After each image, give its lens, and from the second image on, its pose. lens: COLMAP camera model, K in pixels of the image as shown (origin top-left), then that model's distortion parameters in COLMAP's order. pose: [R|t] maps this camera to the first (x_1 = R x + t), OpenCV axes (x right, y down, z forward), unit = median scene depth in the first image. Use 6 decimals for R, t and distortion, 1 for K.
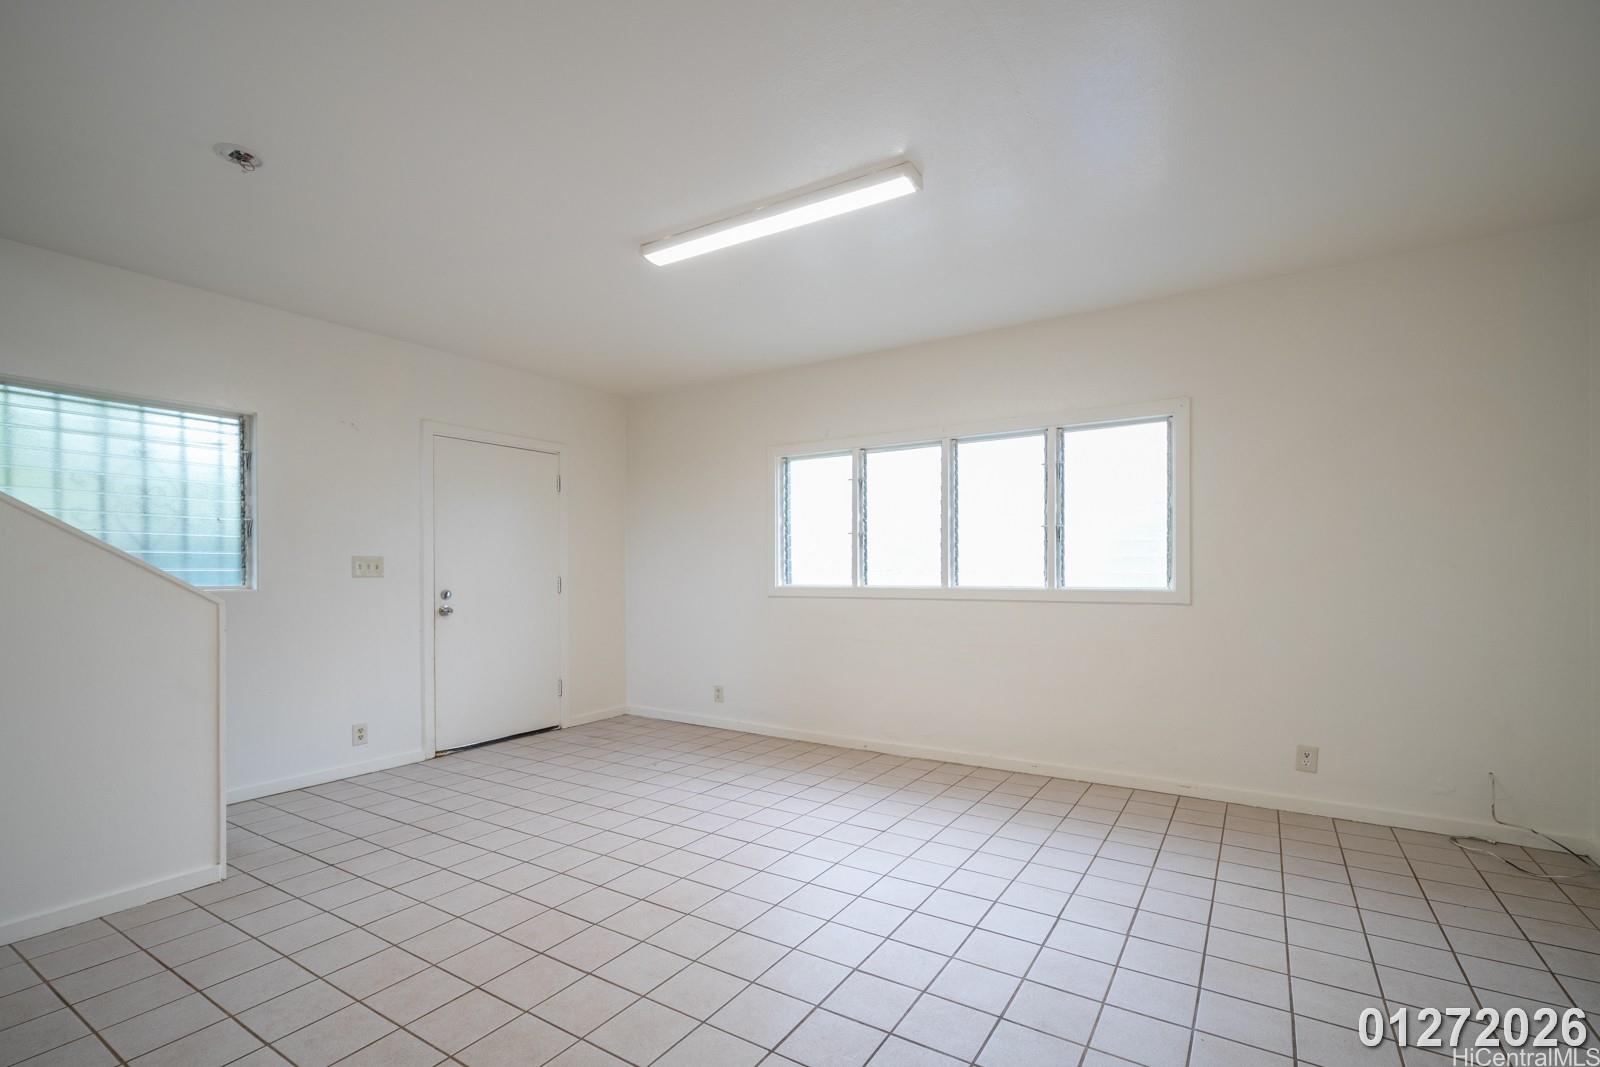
lens RADIAL K [[714.6, 0, 799.6], [0, 714.6, 574.8], [0, 0, 1]] dist [-0.000356, -0.000092]
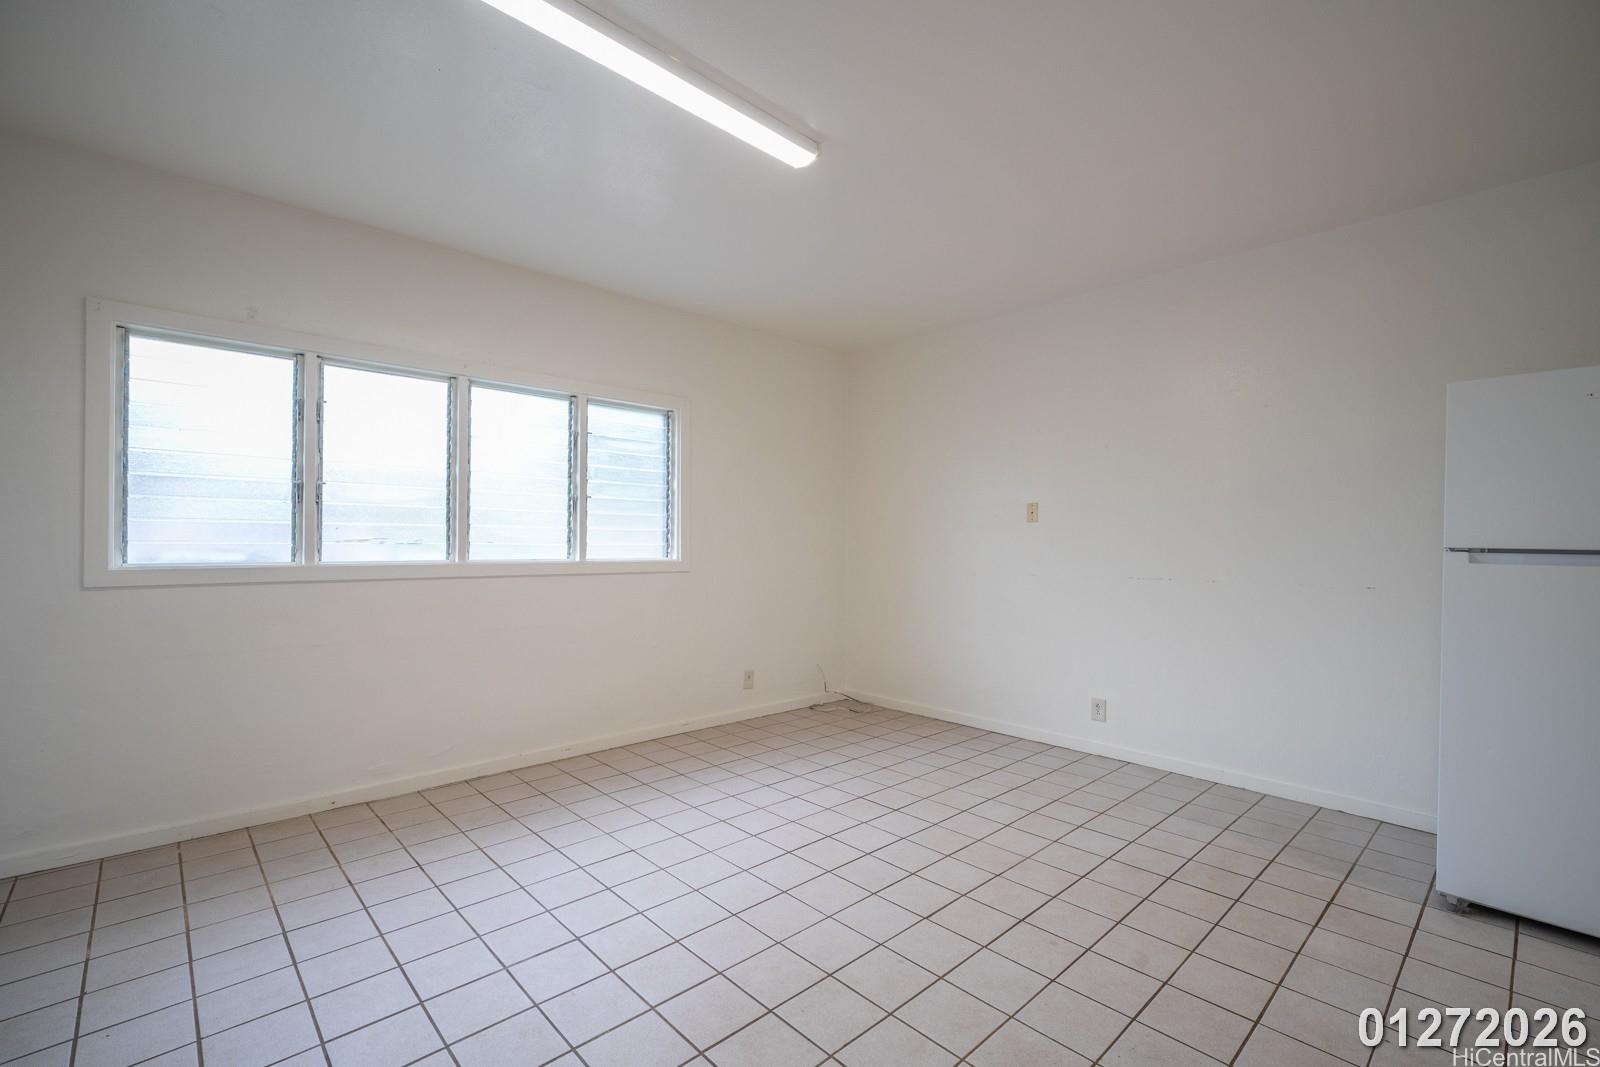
lens RADIAL K [[706.4, 0, 803.4], [0, 706.4, 543.6], [0, 0, 1]] dist [0.001160, 0.000293]
pose [[0.247344, 0.007707, 0.968897, -0.538535], [0.001122, 0.999965, -0.008241, 0.004048], [-0.968927, 0.003125, 0.247327, 0.500215]]
